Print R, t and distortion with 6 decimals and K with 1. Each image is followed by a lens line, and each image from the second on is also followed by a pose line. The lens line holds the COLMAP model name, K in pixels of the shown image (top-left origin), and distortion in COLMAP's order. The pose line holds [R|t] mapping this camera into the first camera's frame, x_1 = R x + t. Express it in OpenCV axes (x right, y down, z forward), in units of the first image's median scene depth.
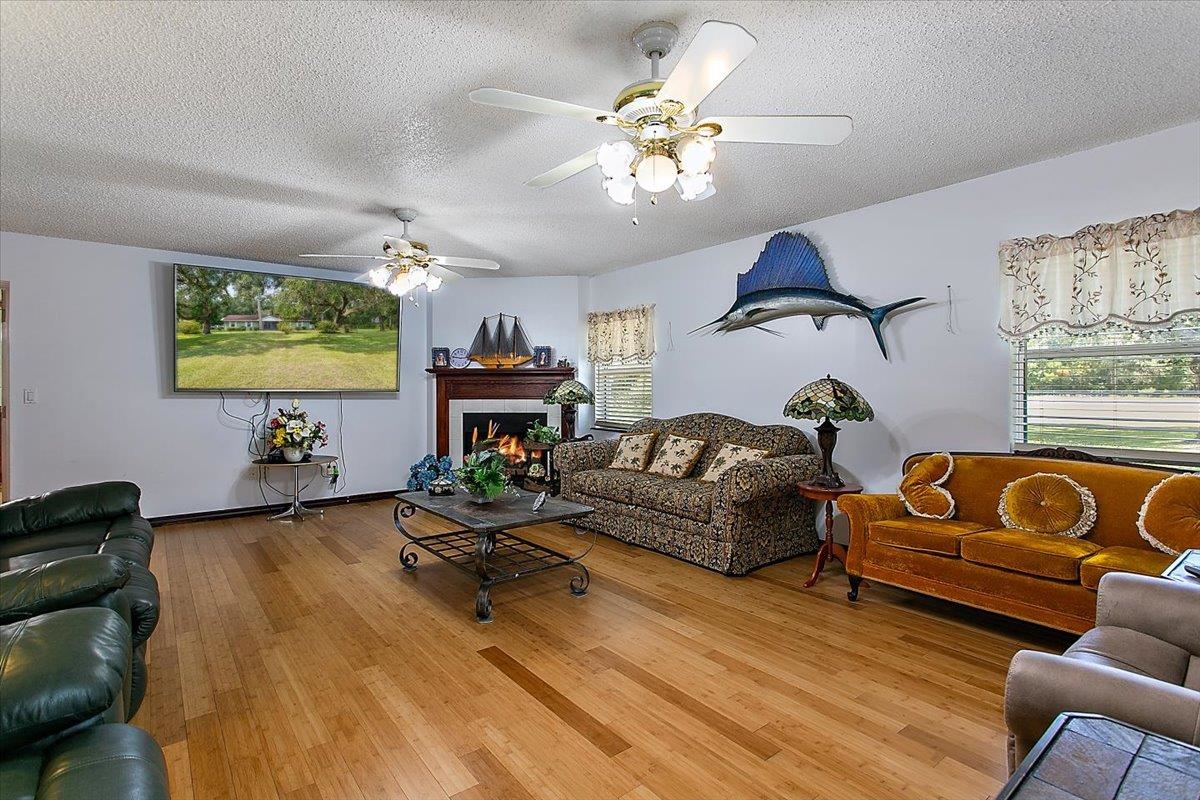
lens RADIAL K [[578.2, 0, 601.7], [0, 578.2, 395.3], [0, 0, 1]] dist [0.001365, 0.000647]
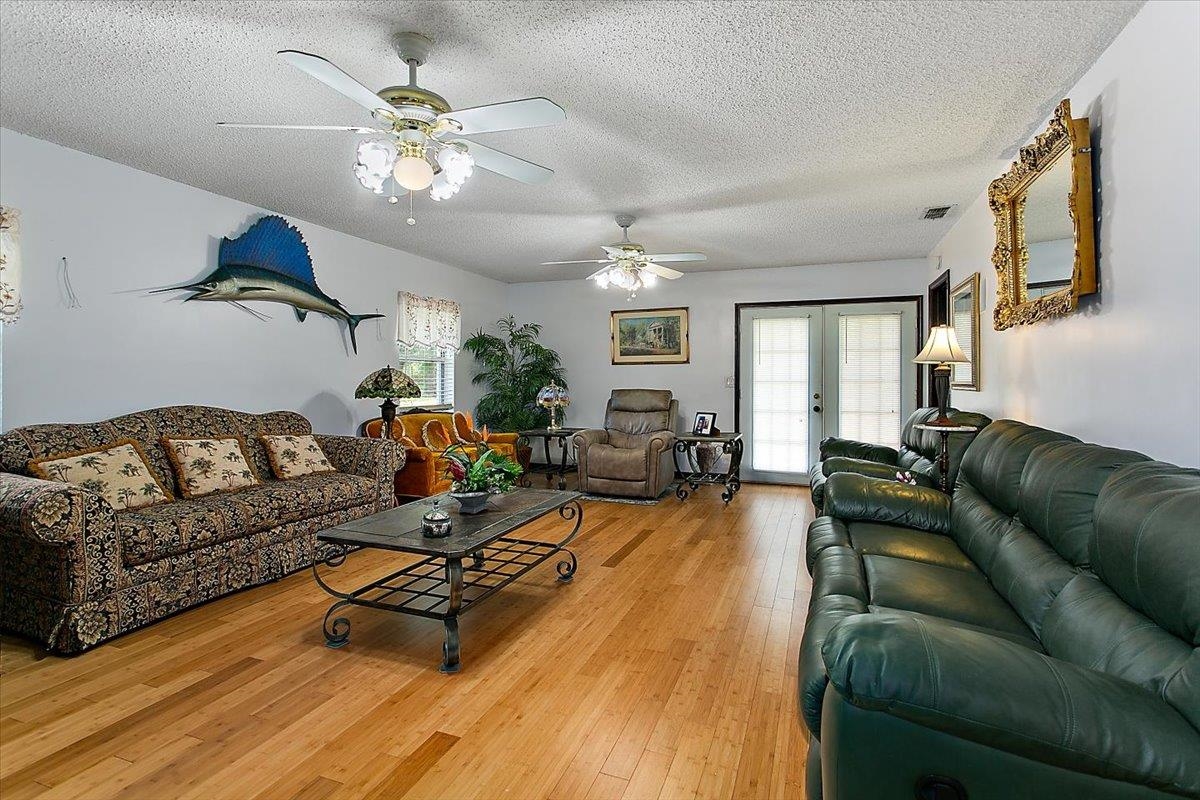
lens RADIAL K [[569.0, 0, 599.9], [0, 569.0, 377.0], [0, 0, 1]] dist [0.000761, 0.000160]
pose [[-0.507252, 0.000733, 0.861798, -0.903808], [0.002458, 0.999997, 0.000596, -0.007283], [-0.861794, 0.002420, -0.507252, 1.135136]]
